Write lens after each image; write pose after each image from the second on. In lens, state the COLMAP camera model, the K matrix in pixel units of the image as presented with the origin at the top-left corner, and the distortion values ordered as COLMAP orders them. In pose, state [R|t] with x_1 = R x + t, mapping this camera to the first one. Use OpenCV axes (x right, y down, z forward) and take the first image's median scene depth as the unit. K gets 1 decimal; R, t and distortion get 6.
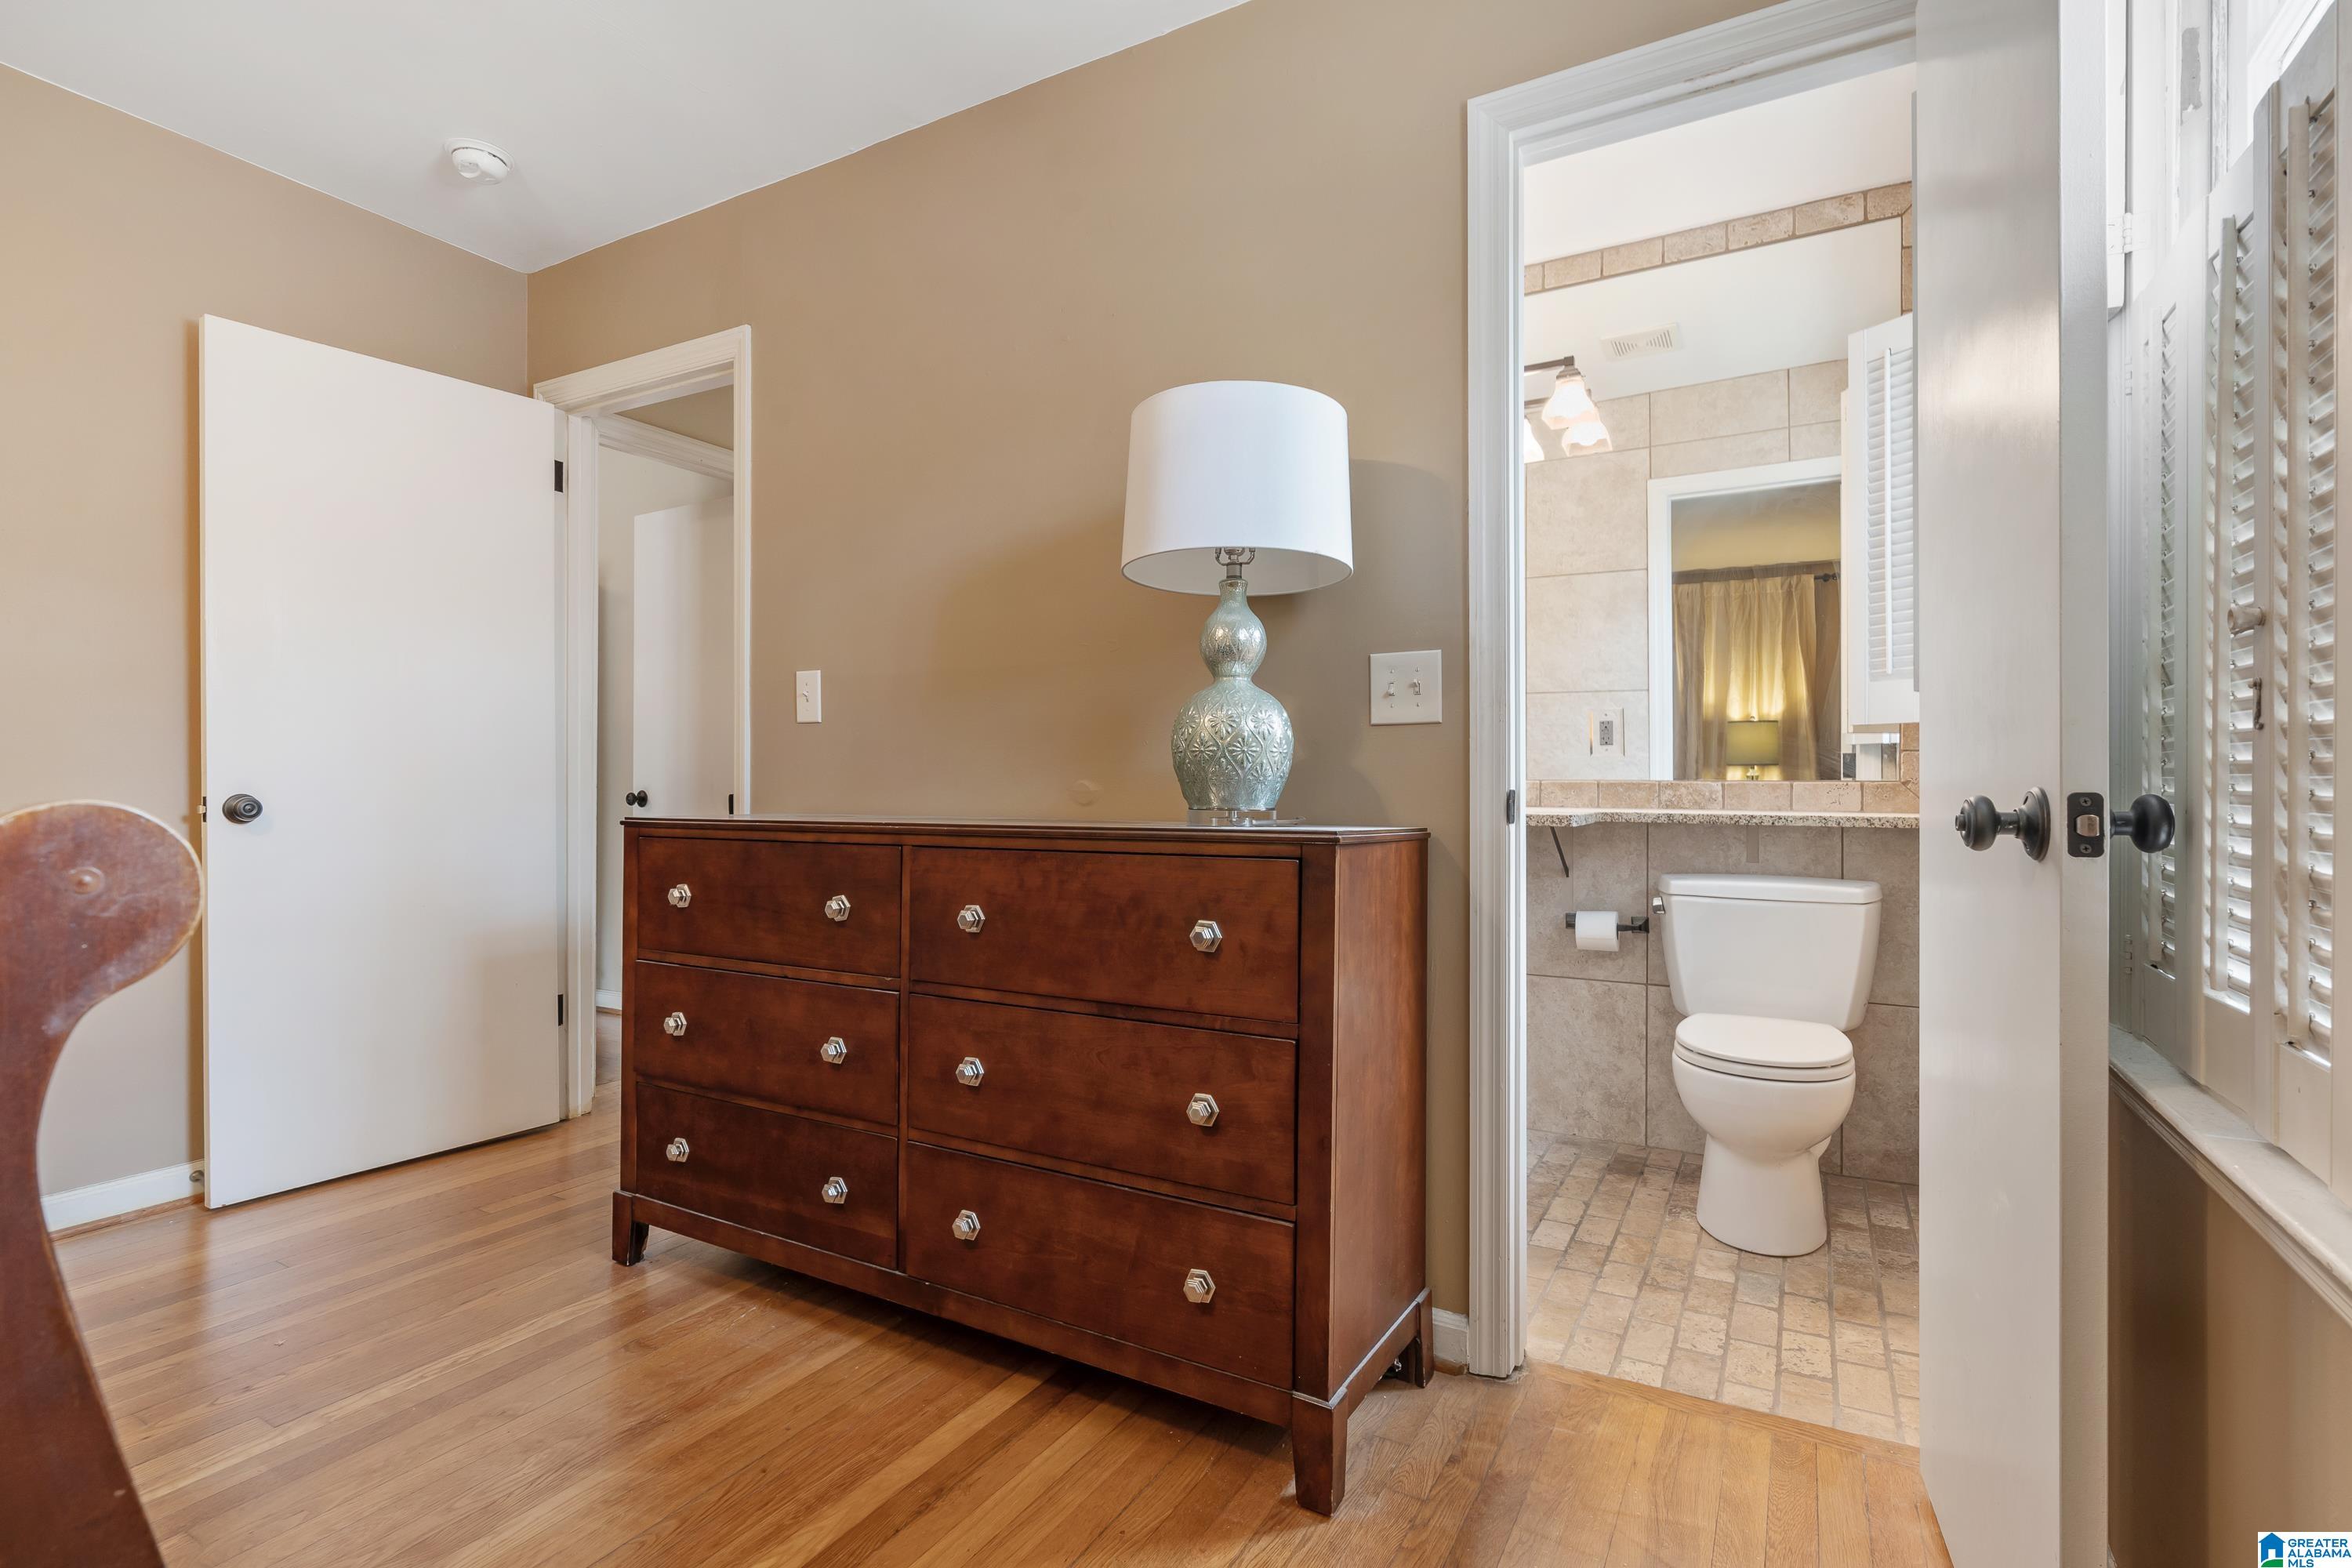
lens RADIAL K [[1074.6, 0, 1185.3], [0, 1074.6, 775.0], [0, 0, 1]] dist [0.000230, 0.000043]
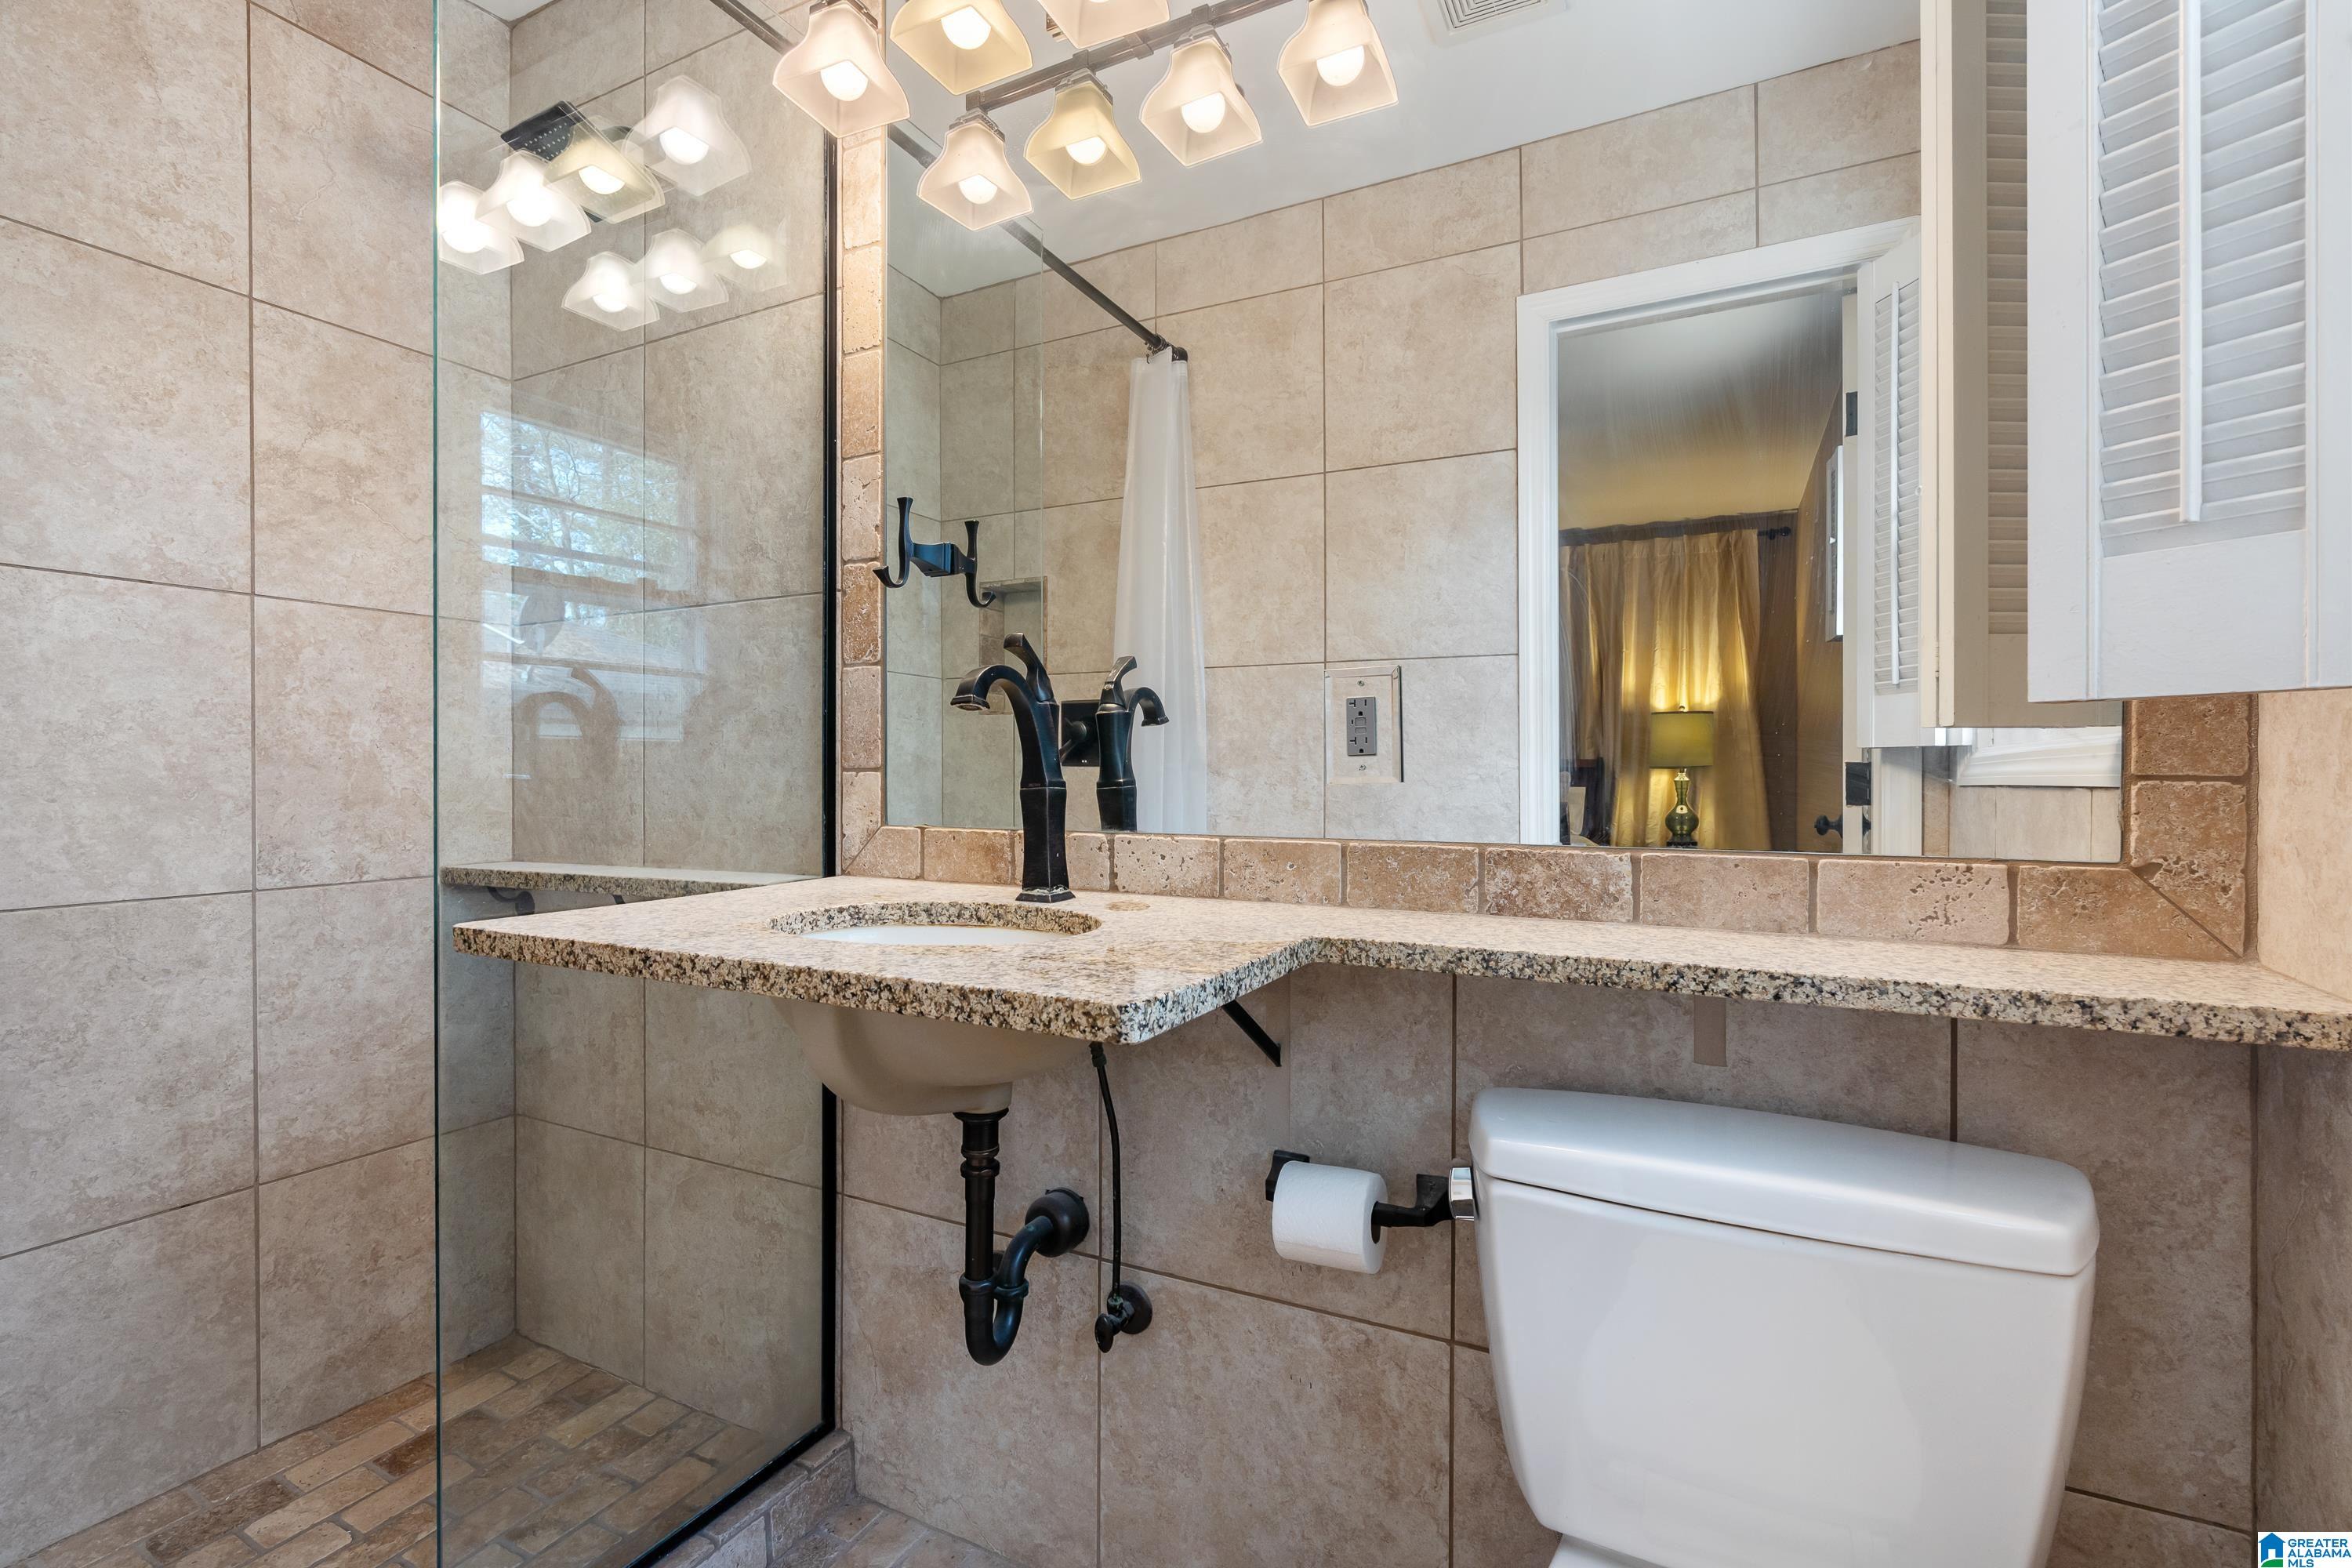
lens RADIAL K [[1074.6, 0, 1167.6], [0, 1074.6, 781.1], [0, 0, 1]] dist [0.000230, 0.000043]
pose [[0.999022, -0.002477, 0.044155, 0.296379], [0.001992, 0.999937, 0.011012, -0.022720], [-0.044180, -0.010913, 0.998964, 0.583872]]
